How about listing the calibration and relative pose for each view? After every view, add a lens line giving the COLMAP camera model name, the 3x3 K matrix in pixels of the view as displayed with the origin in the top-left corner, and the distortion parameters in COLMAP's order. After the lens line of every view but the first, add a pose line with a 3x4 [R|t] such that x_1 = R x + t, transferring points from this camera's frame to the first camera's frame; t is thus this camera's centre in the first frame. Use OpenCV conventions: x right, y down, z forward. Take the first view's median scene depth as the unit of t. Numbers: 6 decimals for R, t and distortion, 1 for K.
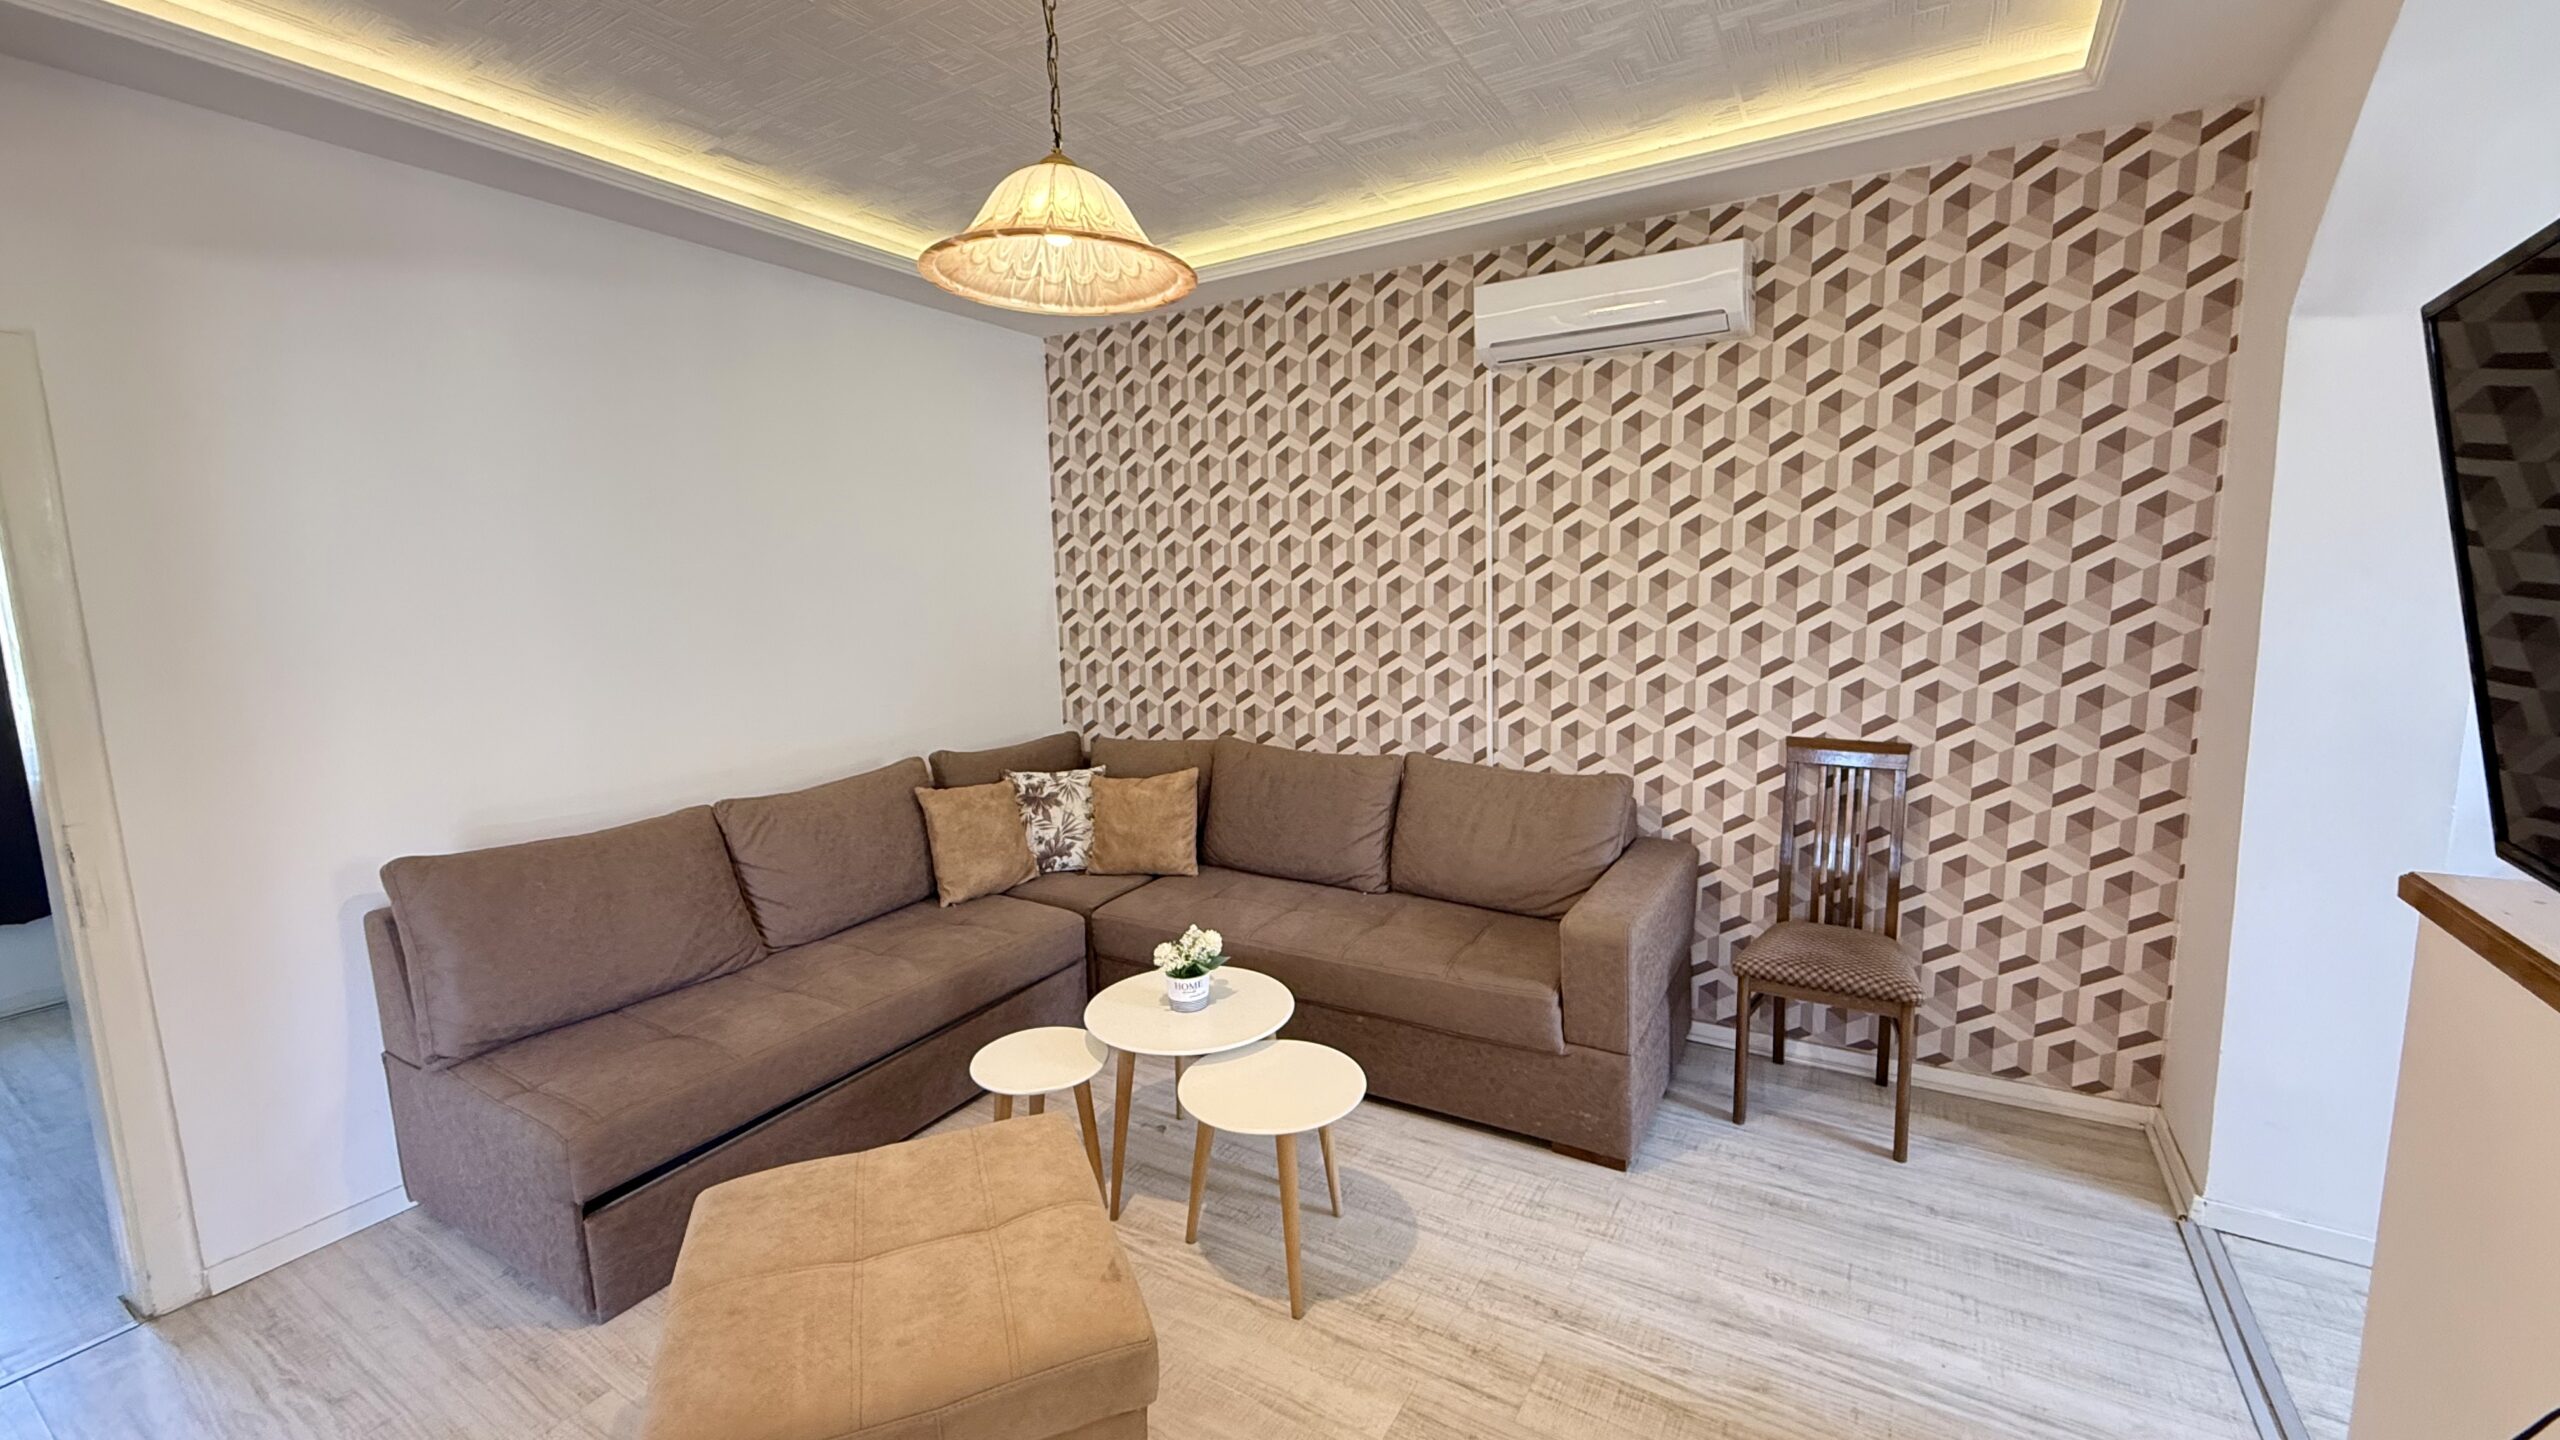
lens RADIAL K [[1022.1, 0, 1265.8], [0, 1022.1, 701.1], [0, 0, 1]] dist [-0.007650, 0.000780]
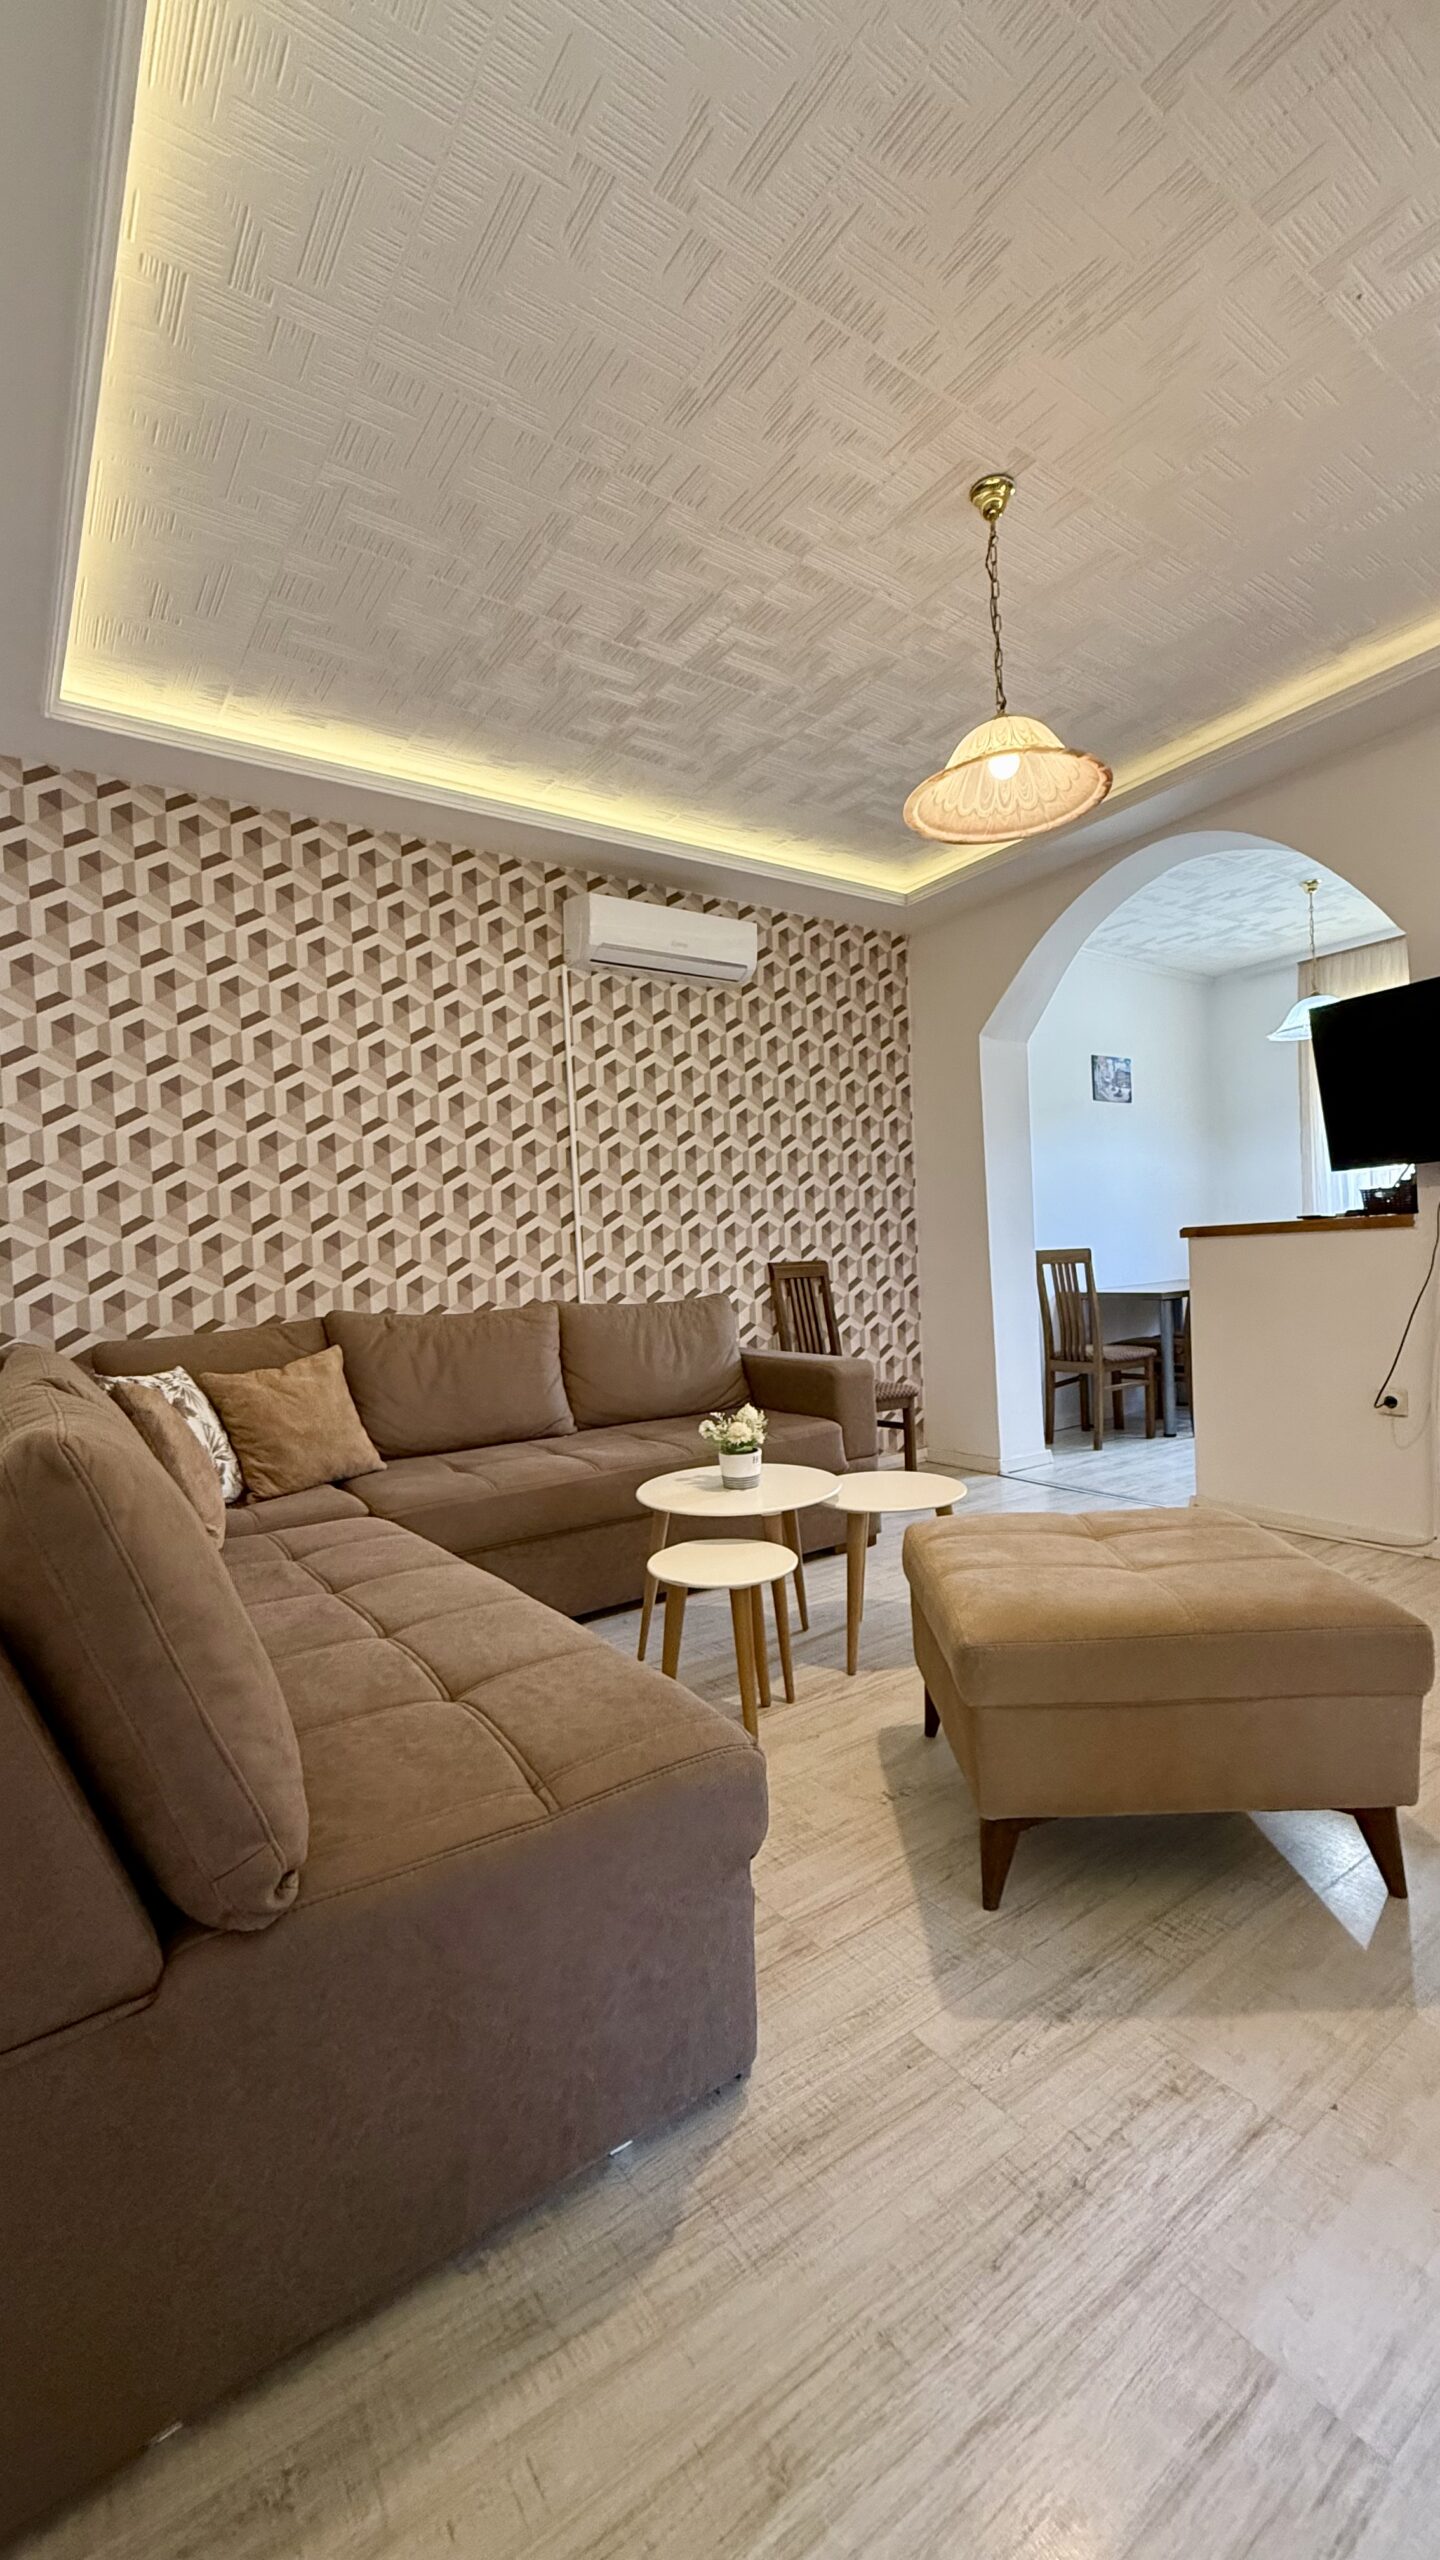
lens RADIAL K [[1022.1, 0, 727.2], [0, 1022.1, 1253.5], [0, 0, 1]] dist [-0.007650, 0.000780]
pose [[0.392079, 0.007590, 0.919900, -0.981435], [0.141225, 0.987616, -0.068341, 0.130317], [-0.909027, 0.156708, 0.386152, 0.562428]]
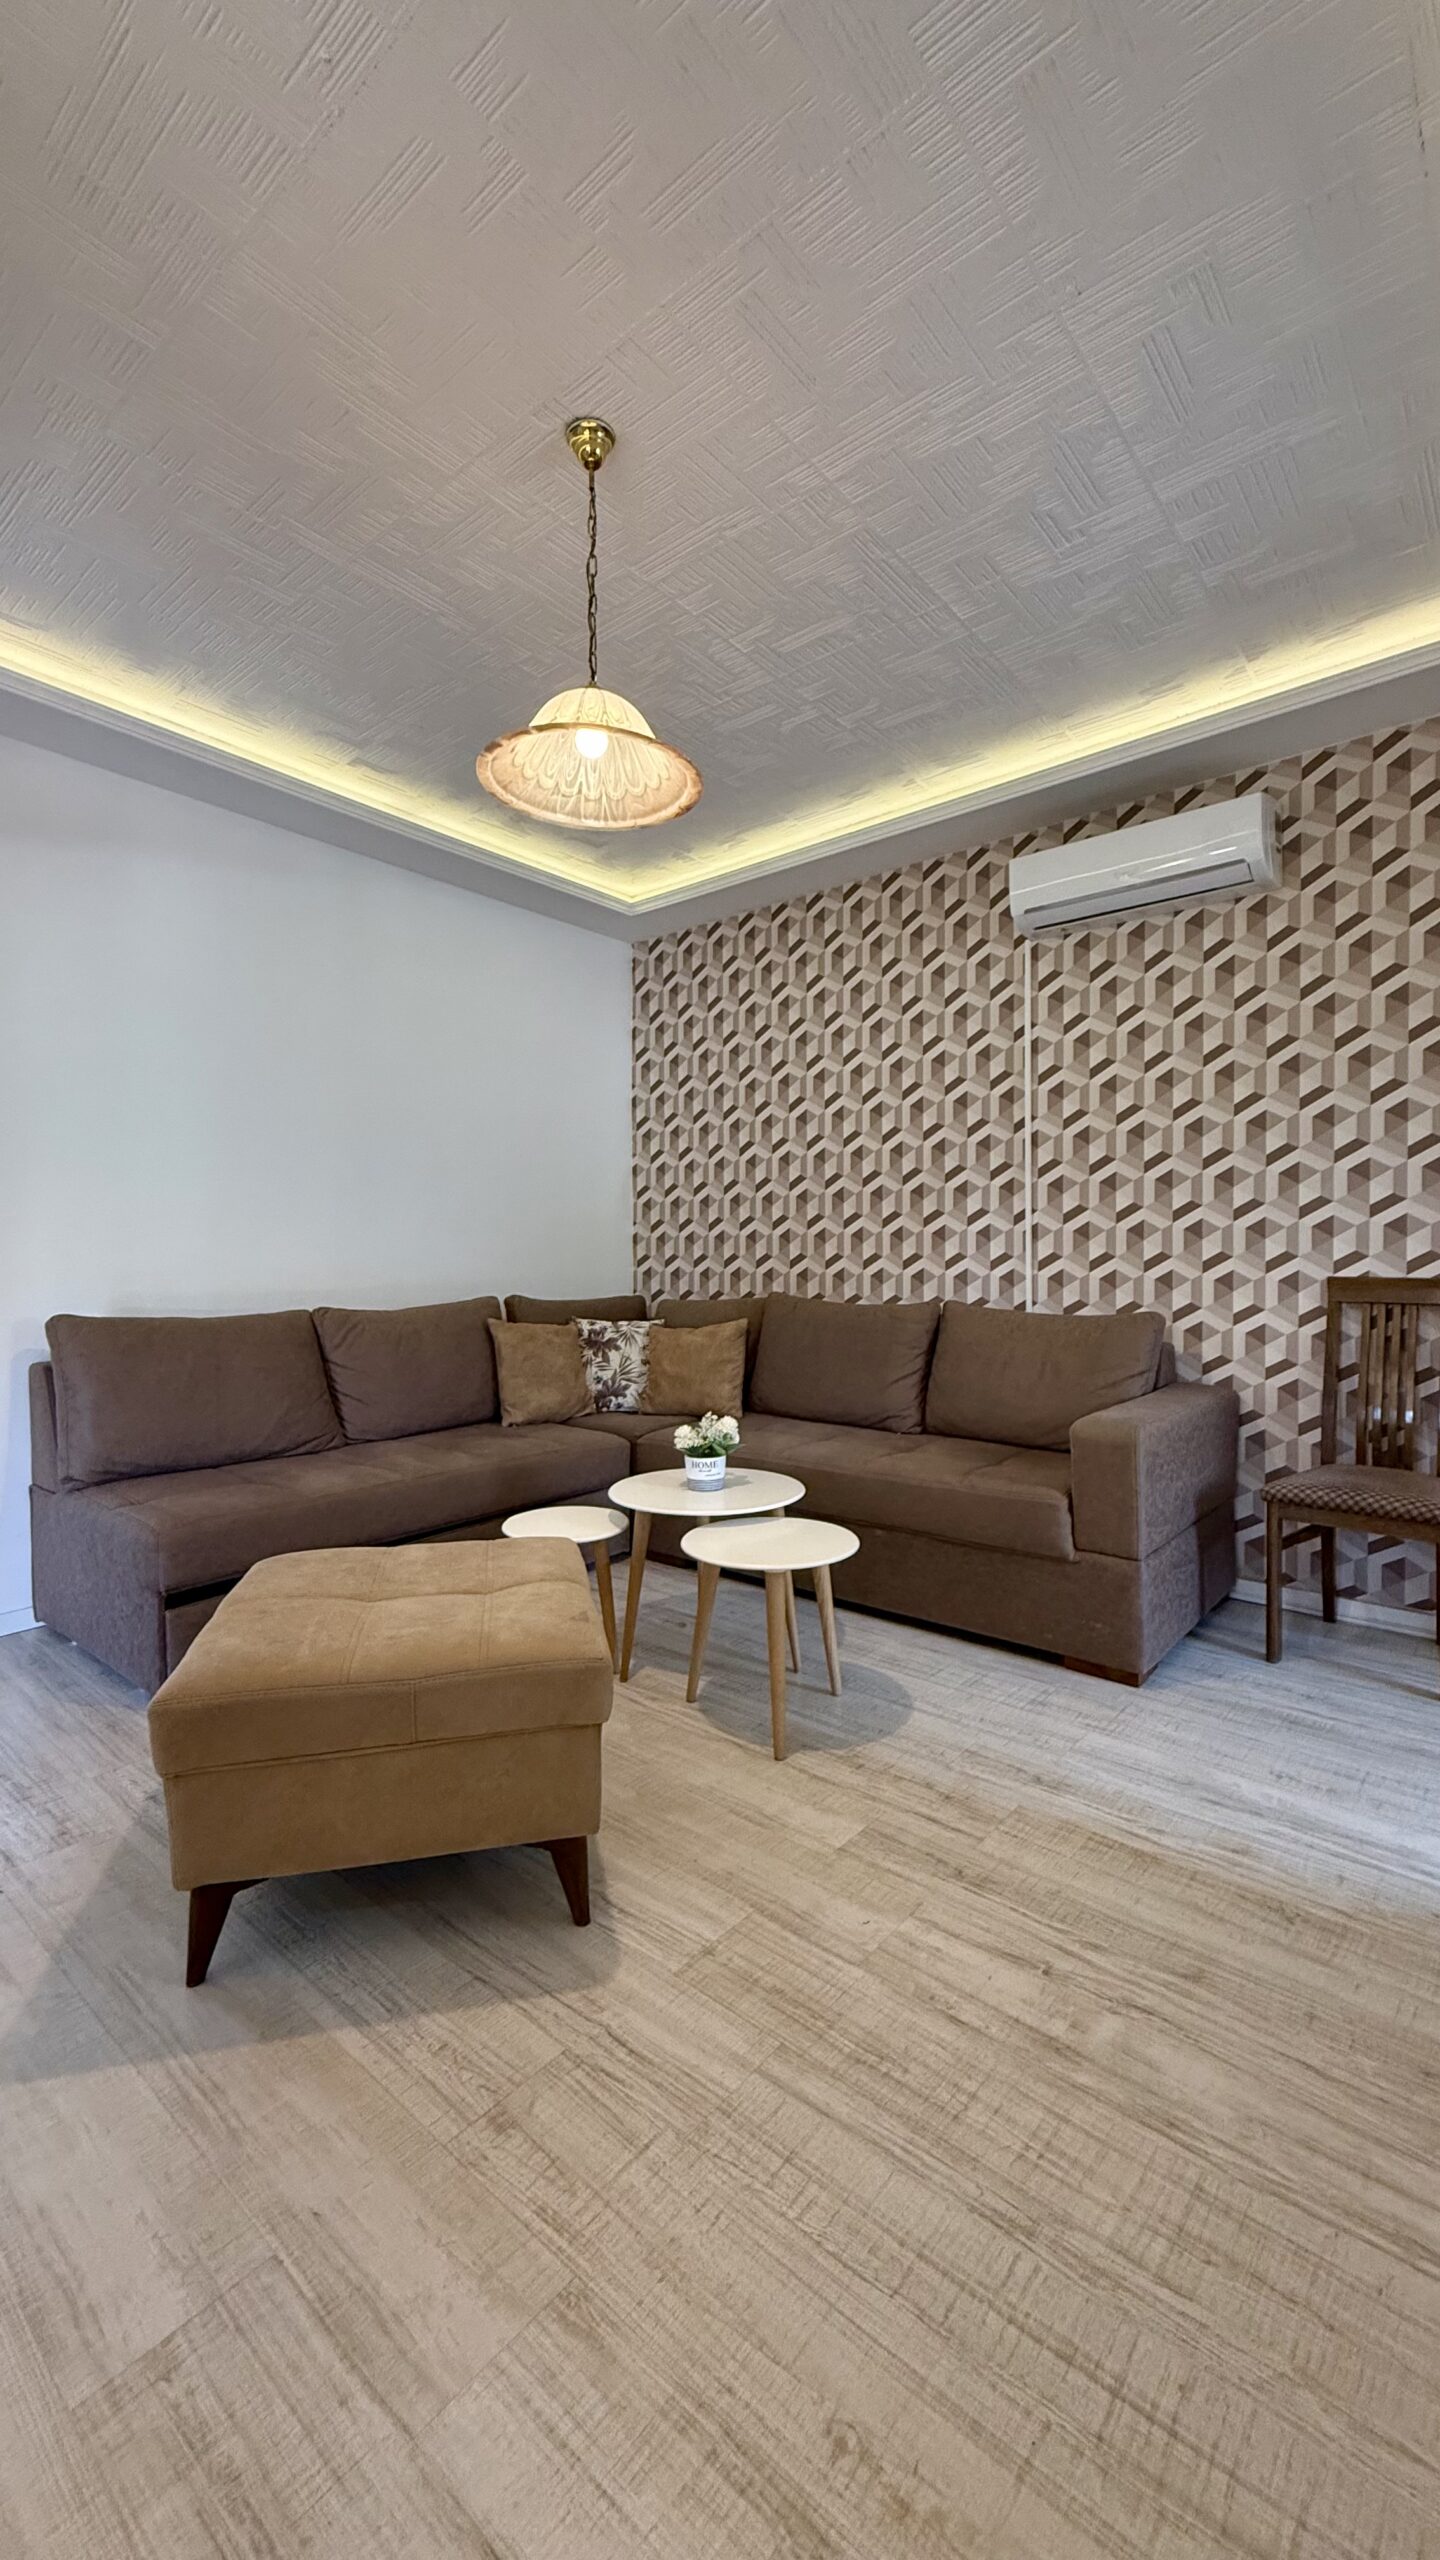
lens RADIAL K [[1022.1, 0, 717.1], [0, 1022.1, 1262.1], [0, 0, 1]] dist [-0.007650, 0.000780]
pose [[0.987182, 0.024017, -0.157782, 0.096605], [-0.041797, 0.993013, -0.110354, 0.177554], [0.154029, 0.115534, 0.981288, -0.066767]]
